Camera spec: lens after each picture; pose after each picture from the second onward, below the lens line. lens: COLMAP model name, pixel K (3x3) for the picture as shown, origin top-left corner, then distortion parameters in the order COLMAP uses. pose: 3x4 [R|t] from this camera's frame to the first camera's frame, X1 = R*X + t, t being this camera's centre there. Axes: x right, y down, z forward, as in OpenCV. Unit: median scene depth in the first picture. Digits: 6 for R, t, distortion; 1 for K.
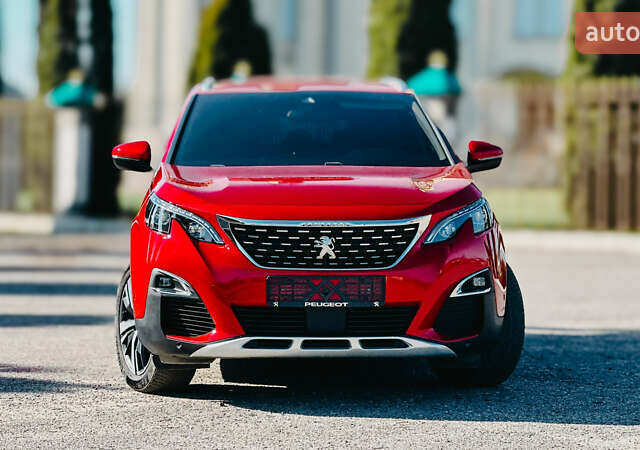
lens RADIAL K [[2283.1, 0, 320.0], [0, 2283.1, 225.0], [0, 0, 1]] dist [-0.566452, 35.293234]
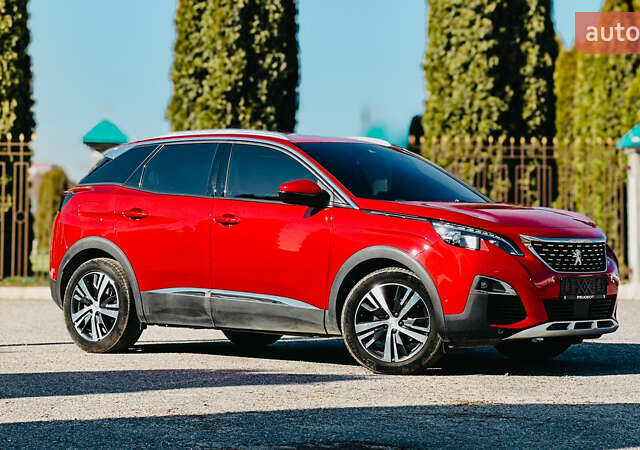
lens RADIAL K [[2283.1, 0, 320.0], [0, 2283.1, 225.0], [0, 0, 1]] dist [-0.566452, 35.293234]
pose [[0.665256, 0.003840, 0.746606, -1.160887], [0.030967, 0.998984, -0.032731, 0.031173], [-0.745973, 0.044895, 0.664461, 0.176827]]
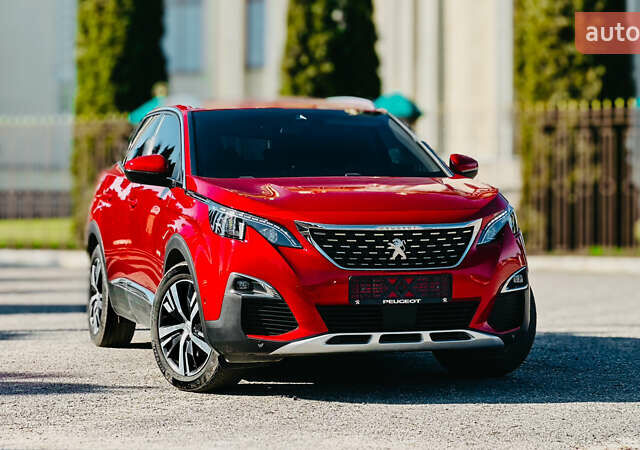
lens RADIAL K [[2283.1, 0, 320.0], [0, 2283.1, 225.0], [0, 0, 1]] dist [-0.566452, 35.293234]
pose [[0.965082, -0.013664, 0.261593, -0.316821], [0.018831, 0.999674, -0.017256, 0.016362], [-0.261271, 0.021580, 0.965024, -0.038626]]
